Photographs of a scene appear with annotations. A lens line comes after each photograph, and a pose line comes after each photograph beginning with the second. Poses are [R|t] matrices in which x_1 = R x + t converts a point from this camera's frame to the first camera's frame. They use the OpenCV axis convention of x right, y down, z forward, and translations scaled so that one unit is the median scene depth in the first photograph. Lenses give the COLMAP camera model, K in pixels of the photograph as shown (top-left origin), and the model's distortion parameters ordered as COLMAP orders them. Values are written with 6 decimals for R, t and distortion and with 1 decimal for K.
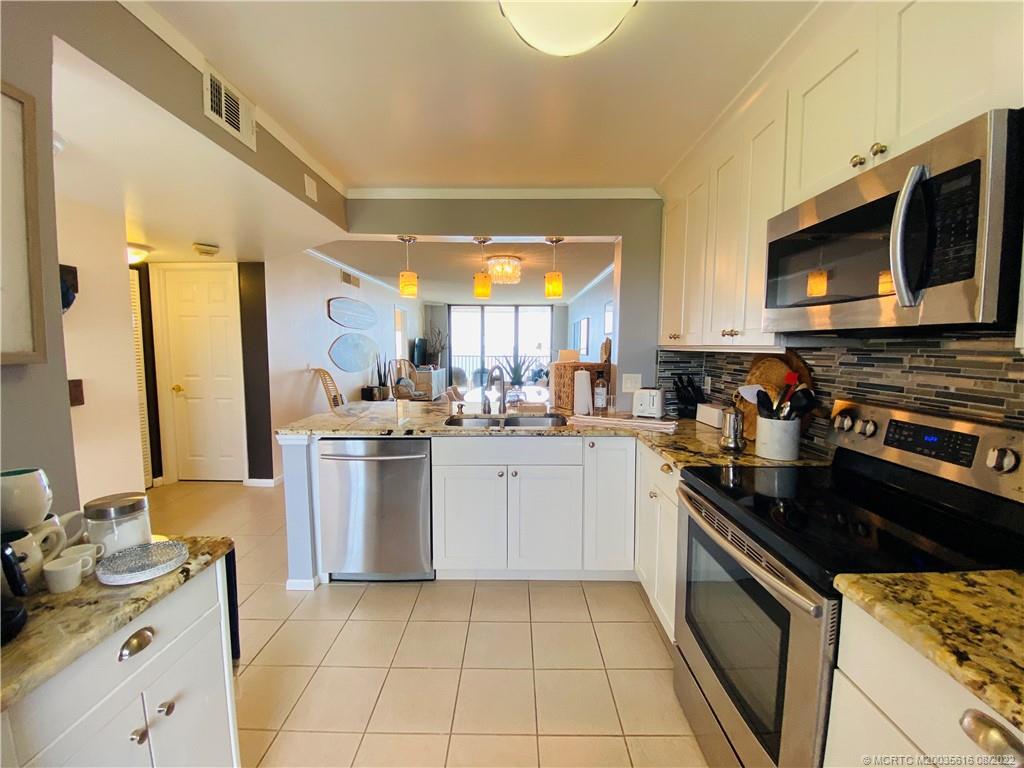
lens RADIAL K [[412.2, 0, 510.3], [0, 412.2, 383.4], [0, 0, 1]] dist [0.025339, -0.023279]
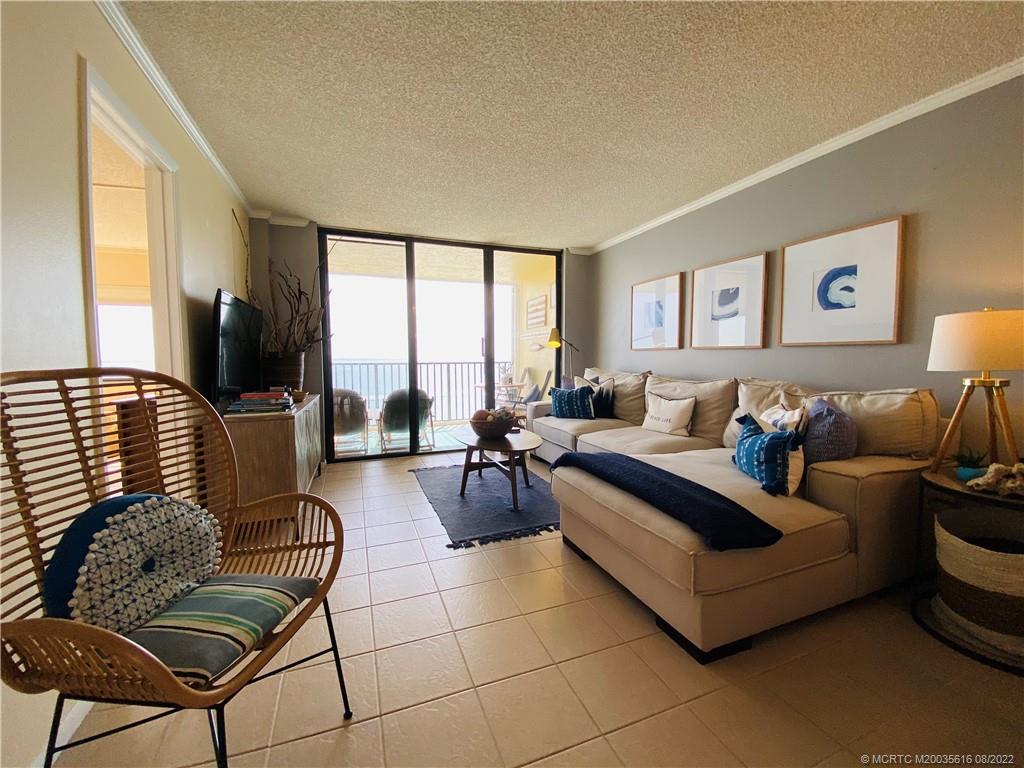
lens RADIAL K [[412.2, 0, 510.3], [0, 412.2, 383.4], [0, 0, 1]] dist [0.025339, -0.023279]
pose [[0.931573, -0.029410, 0.362363, -0.128115], [0.040997, 0.998863, -0.024327, -0.029592], [-0.361236, 0.037518, 0.931719, 0.577090]]
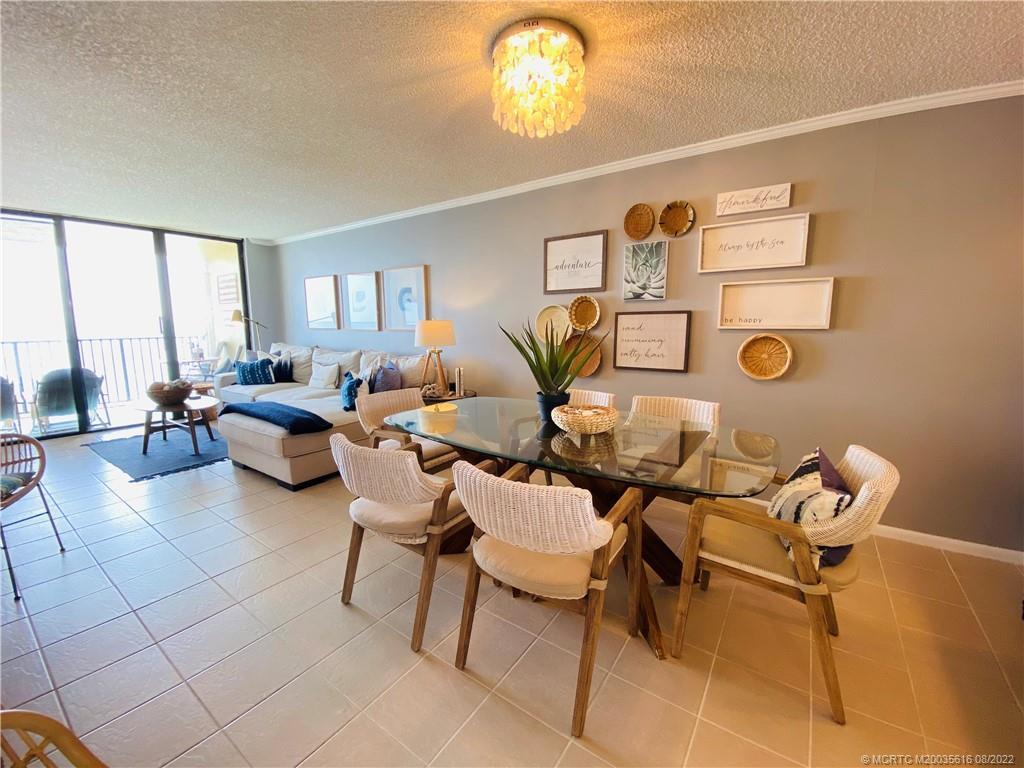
lens RADIAL K [[412.2, 0, 510.3], [0, 412.2, 383.4], [0, 0, 1]] dist [0.025339, -0.023279]
pose [[0.566826, -0.116588, 0.815546, -0.161904], [0.077867, 0.993086, 0.087848, -0.024927], [-0.820149, 0.013709, 0.571986, 0.399335]]
